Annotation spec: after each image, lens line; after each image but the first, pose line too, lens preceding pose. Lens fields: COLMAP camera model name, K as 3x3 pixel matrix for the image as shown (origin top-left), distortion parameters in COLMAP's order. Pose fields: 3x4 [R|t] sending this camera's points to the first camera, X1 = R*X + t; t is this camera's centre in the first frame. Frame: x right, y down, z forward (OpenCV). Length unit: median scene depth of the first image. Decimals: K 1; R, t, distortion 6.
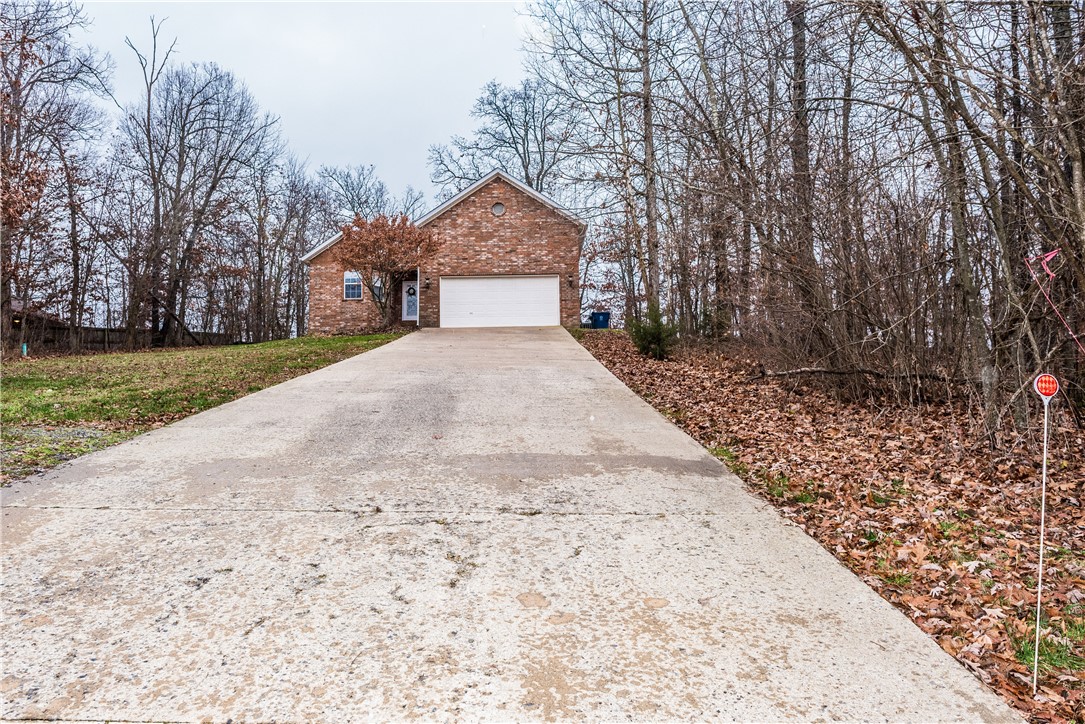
lens RADIAL K [[764.0, 0, 539.6], [0, 764.0, 366.3], [0, 0, 1]] dist [-0.031388, 0.002042]
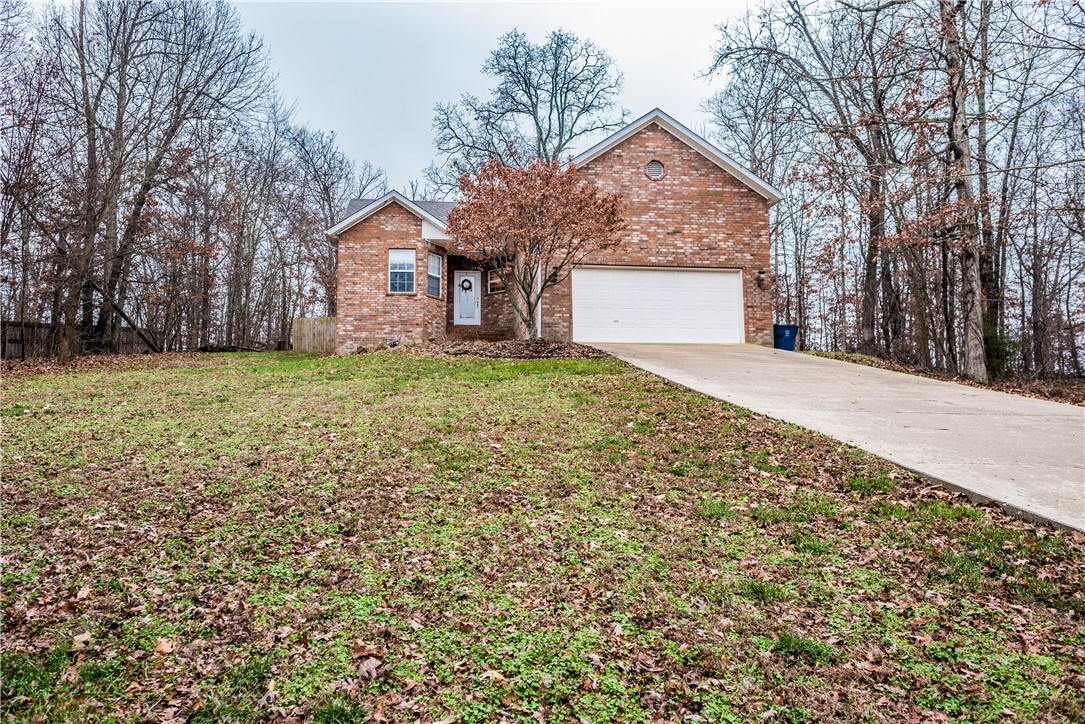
lens RADIAL K [[764.0, 0, 539.6], [0, 764.0, 366.3], [0, 0, 1]] dist [-0.031388, 0.002042]
pose [[0.991375, 0.021634, 0.129257, -0.239918], [-0.022041, 0.999756, 0.001721, -0.029275], [-0.129188, -0.004555, 0.991610, 0.337090]]
